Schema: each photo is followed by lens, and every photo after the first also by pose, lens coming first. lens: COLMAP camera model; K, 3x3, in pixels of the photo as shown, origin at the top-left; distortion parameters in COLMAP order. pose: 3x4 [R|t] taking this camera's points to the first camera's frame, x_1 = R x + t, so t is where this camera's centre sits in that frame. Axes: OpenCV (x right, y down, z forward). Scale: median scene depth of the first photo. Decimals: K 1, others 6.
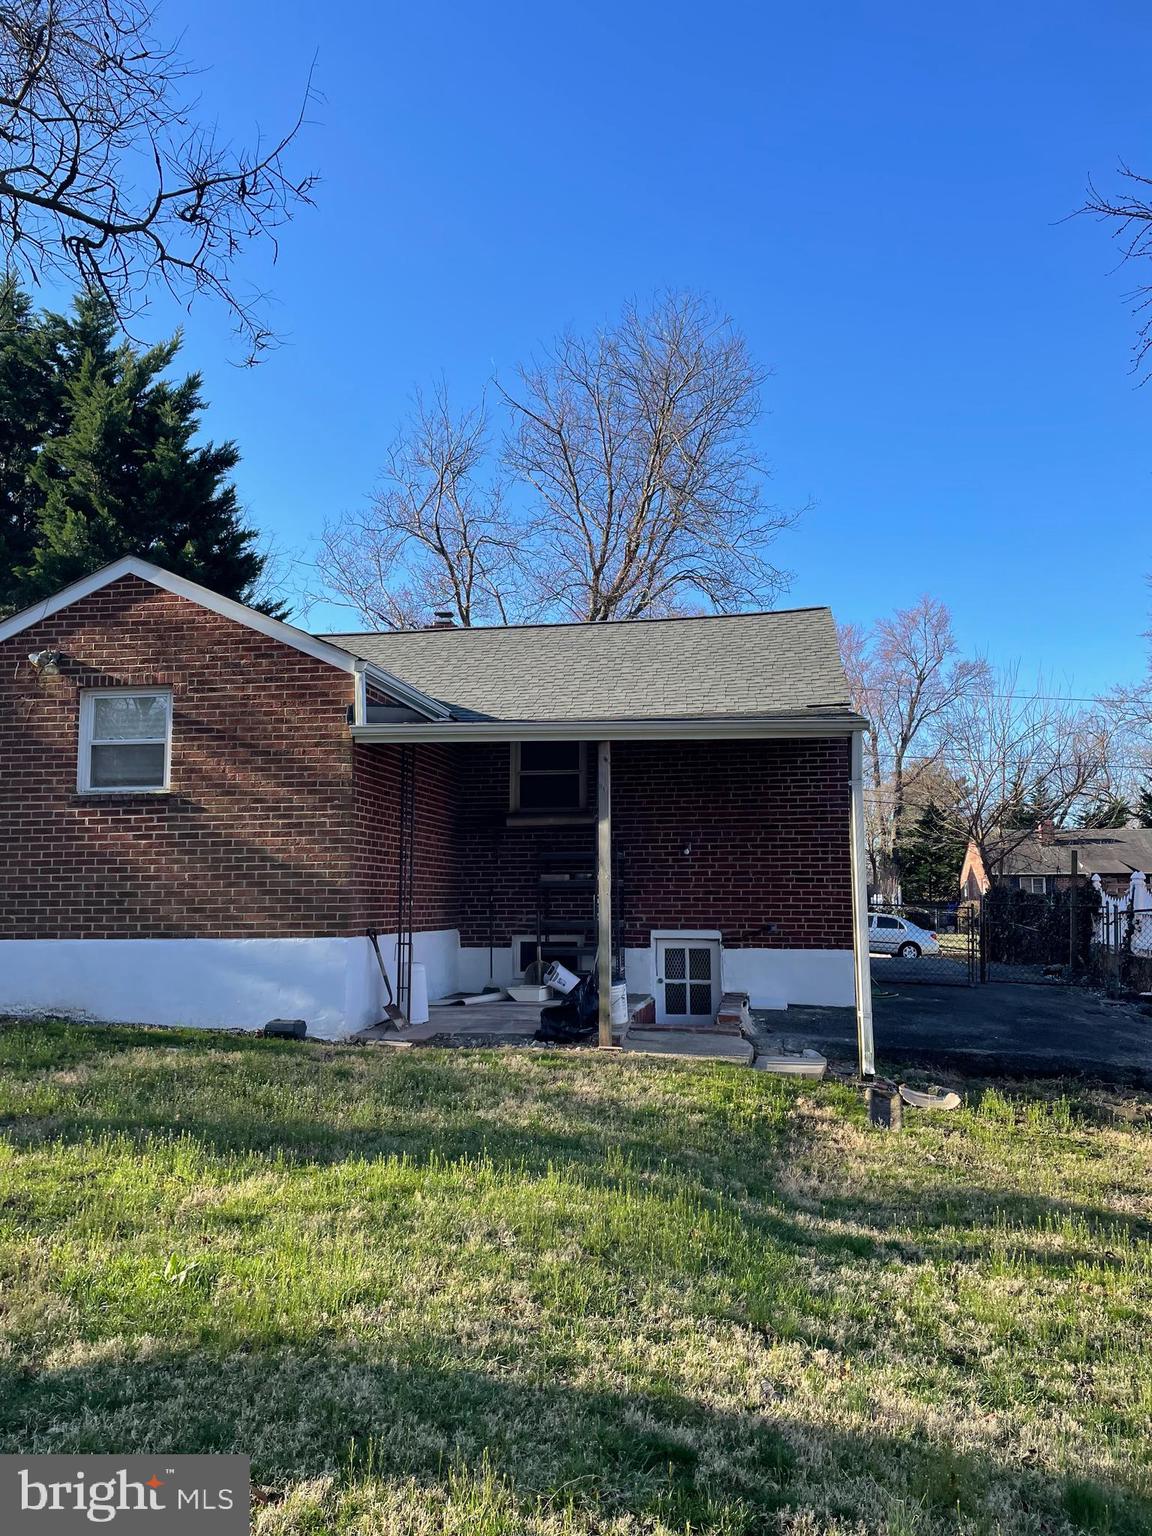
lens RADIAL K [[1162.0, 0, 571.9], [0, 1162.0, 769.1], [0, 0, 1]] dist [0.091813, -0.109325]
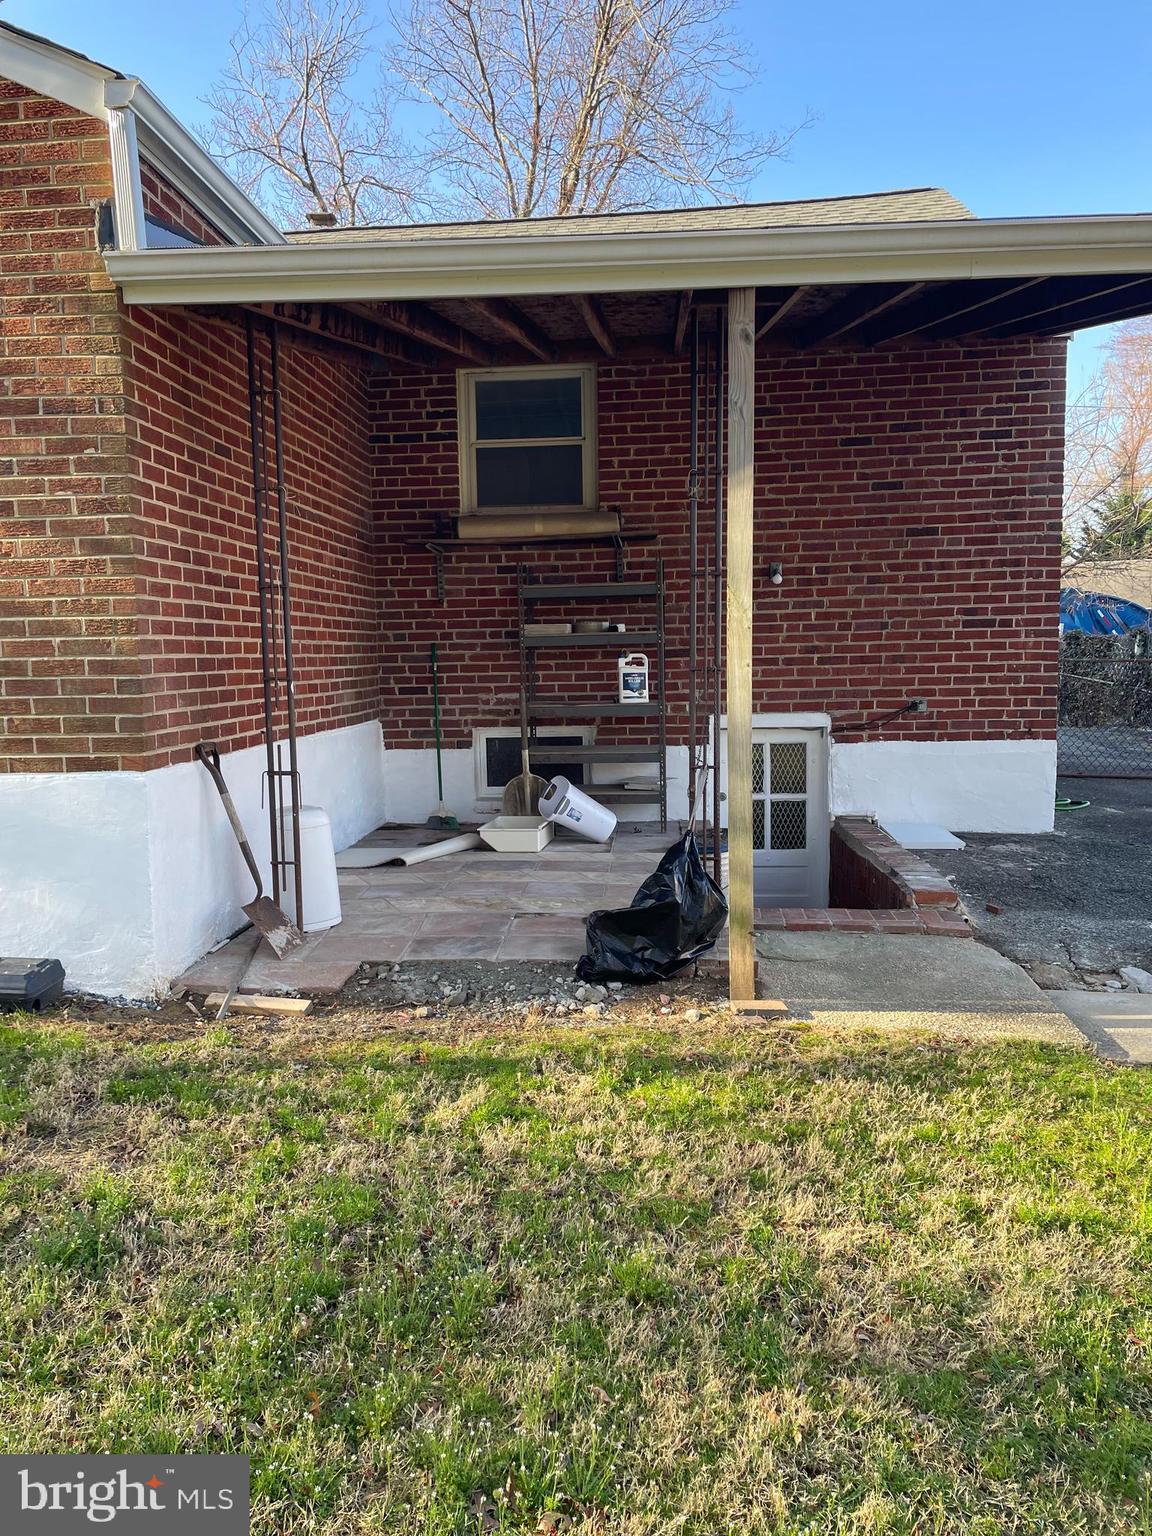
lens RADIAL K [[1162.0, 0, 566.8], [0, 1162.0, 768.3], [0, 0, 1]] dist [0.091813, -0.109325]
pose [[0.996167, -0.027265, 0.083110, -0.055851], [0.009221, 0.977616, 0.210197, 0.040953], [-0.086981, -0.208625, 0.974120, 0.436757]]
